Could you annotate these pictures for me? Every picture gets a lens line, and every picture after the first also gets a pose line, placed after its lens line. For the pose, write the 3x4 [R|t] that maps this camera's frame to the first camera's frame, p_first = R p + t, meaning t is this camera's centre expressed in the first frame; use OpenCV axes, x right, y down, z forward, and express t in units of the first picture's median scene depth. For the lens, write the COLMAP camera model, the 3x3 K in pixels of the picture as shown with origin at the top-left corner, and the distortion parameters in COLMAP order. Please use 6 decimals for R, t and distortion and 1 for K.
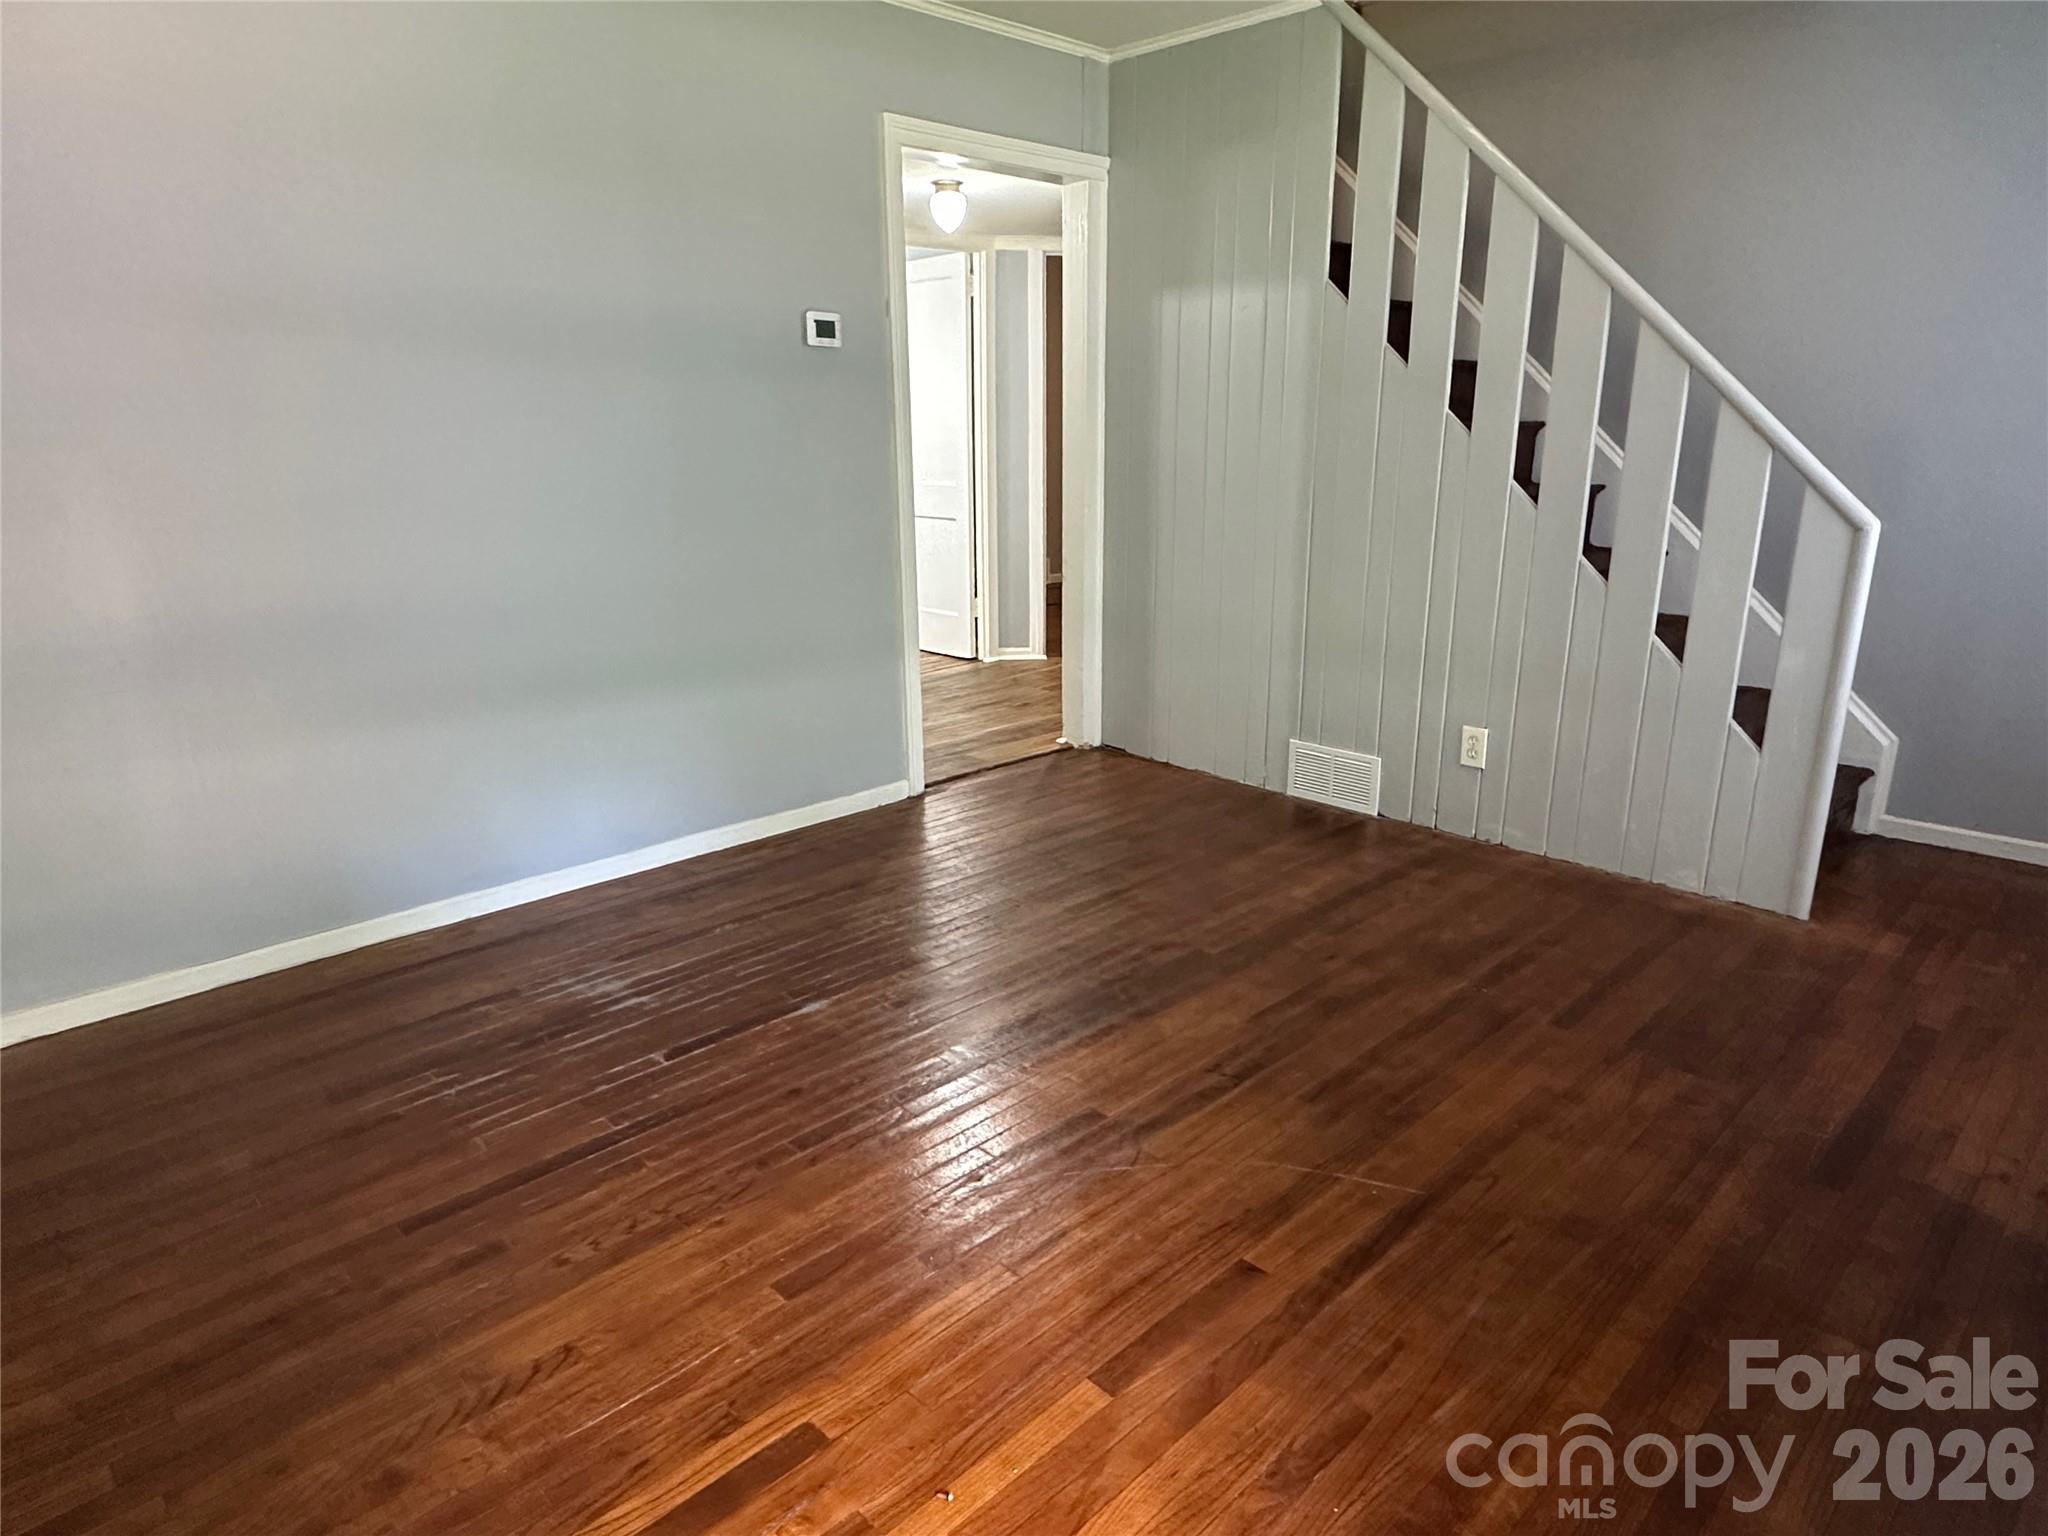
lens RADIAL K [[1209.4, 0, 1022.4], [0, 1209.4, 769.4], [0, 0, 1]] dist [-0.006414, 0.003236]
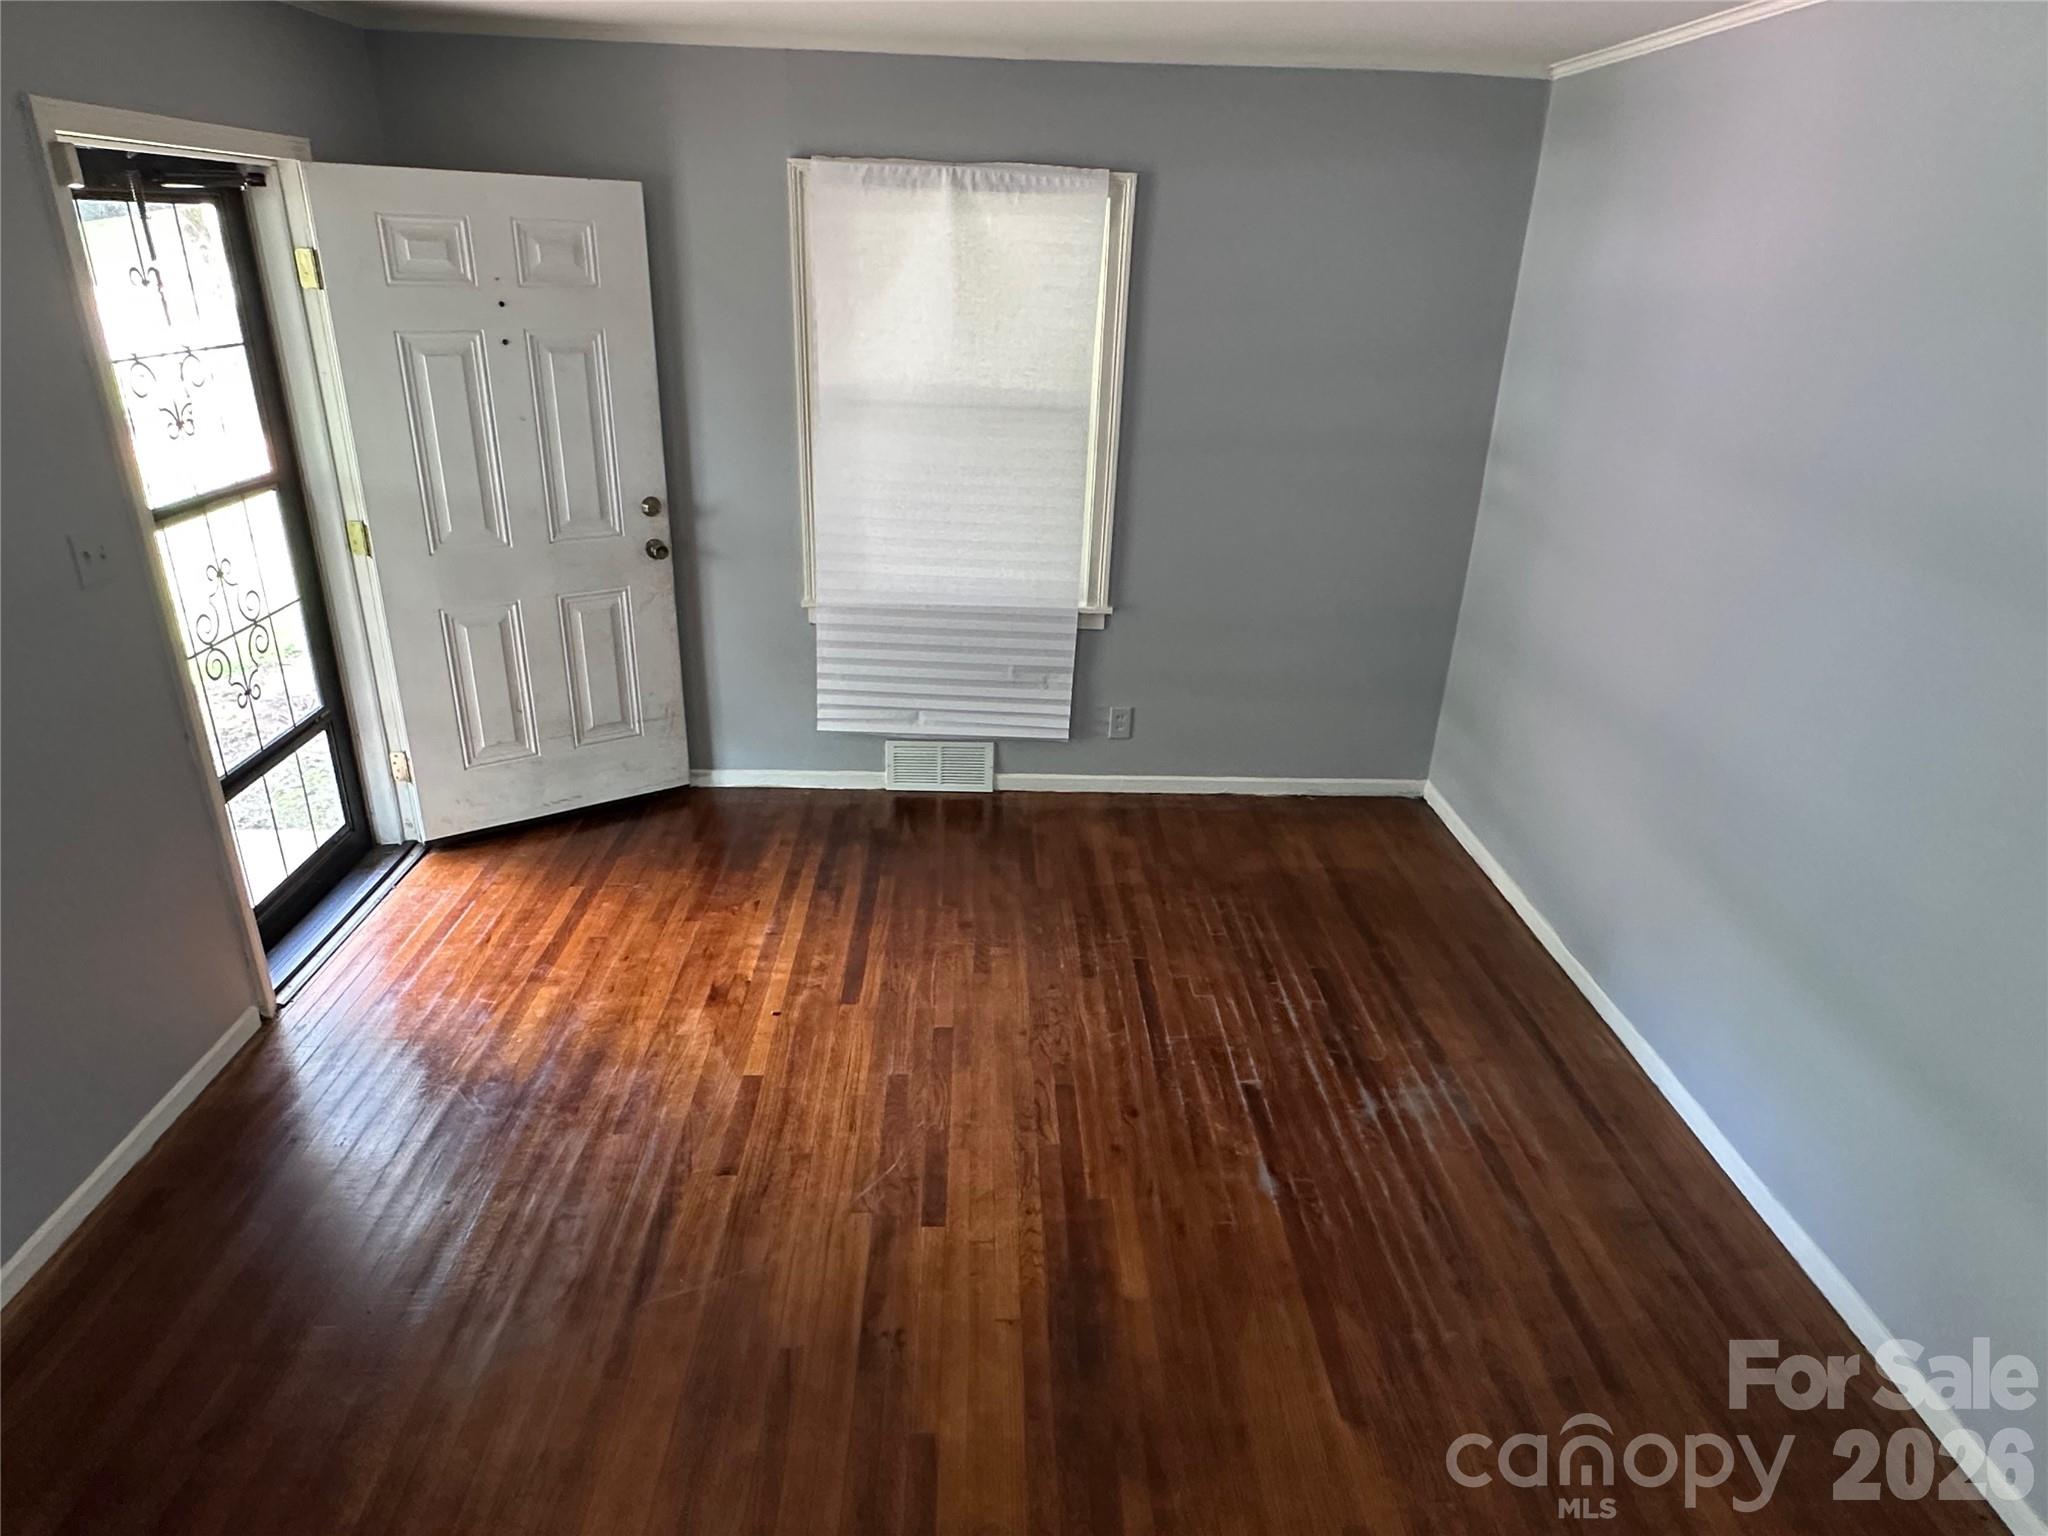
lens RADIAL K [[1209.4, 0, 1027.0], [0, 1209.4, 768.2], [0, 0, 1]] dist [-0.006414, 0.003236]
pose [[-0.667939, 0.276416, -0.690979, 0.758119], [-0.238386, 0.800079, 0.550497, -0.791964], [0.705003, 0.532418, -0.468510, 1.562781]]
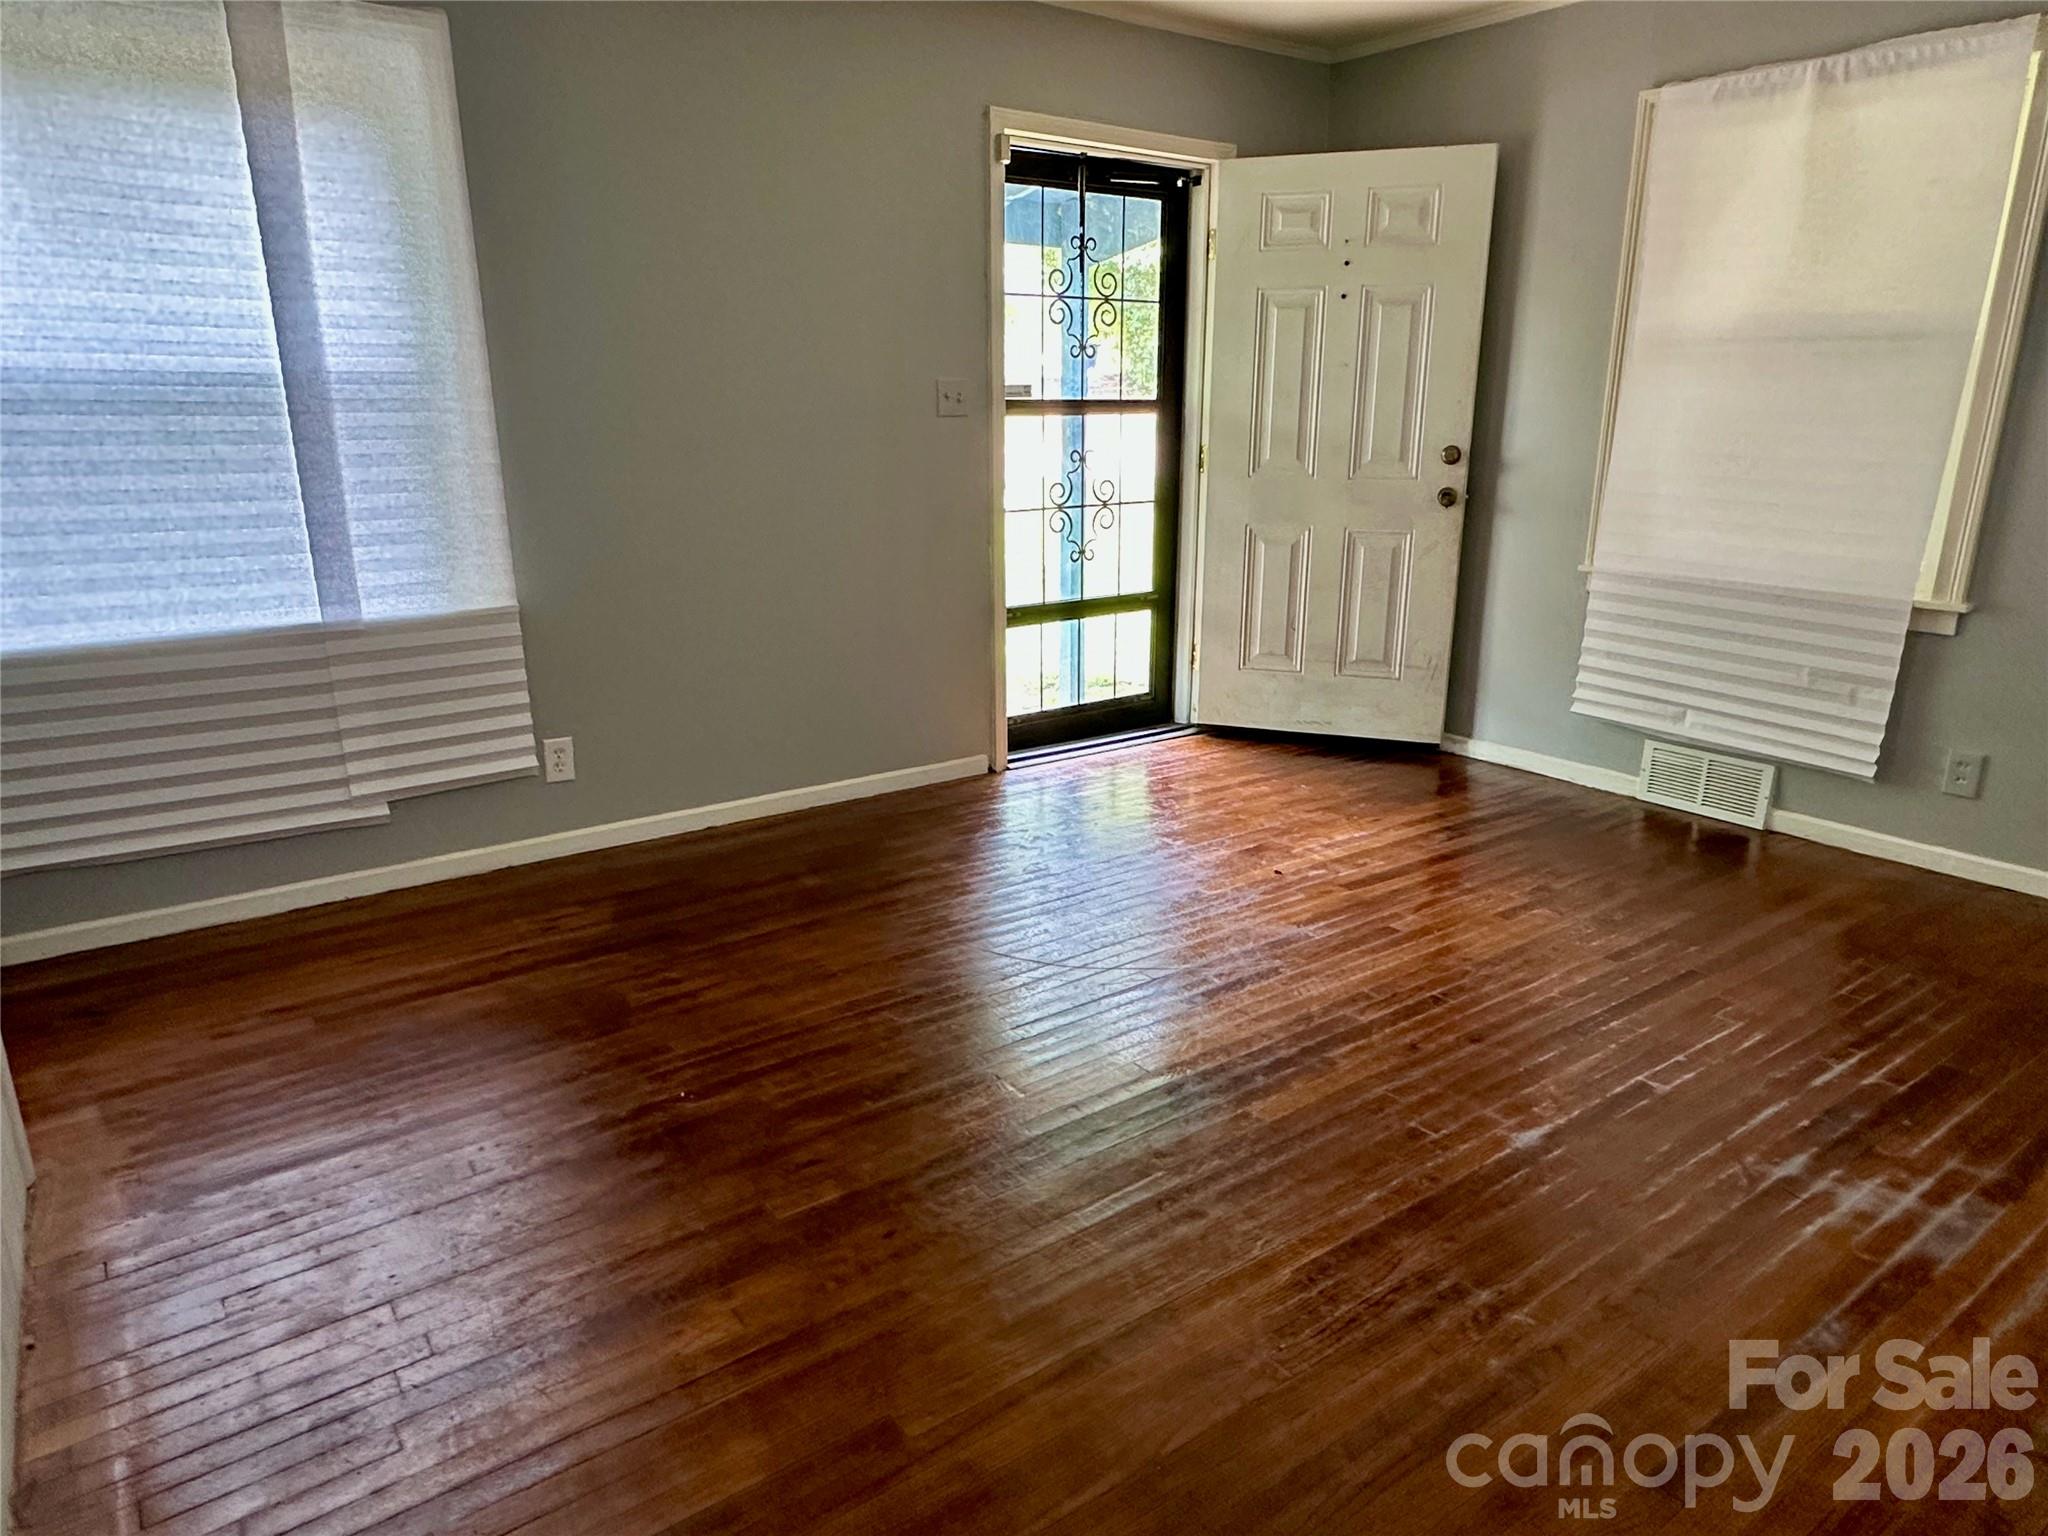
lens RADIAL K [[1306.8, 0, 1031.5], [0, 1306.8, 771.4], [0, 0, 1]] dist [-0.007159, 0.004750]
pose [[-0.990881, -0.033094, 0.130609, 0.057598], [0.041060, 0.849089, 0.526652, -0.628602], [-0.128328, 0.527213, -0.839987, 2.216036]]
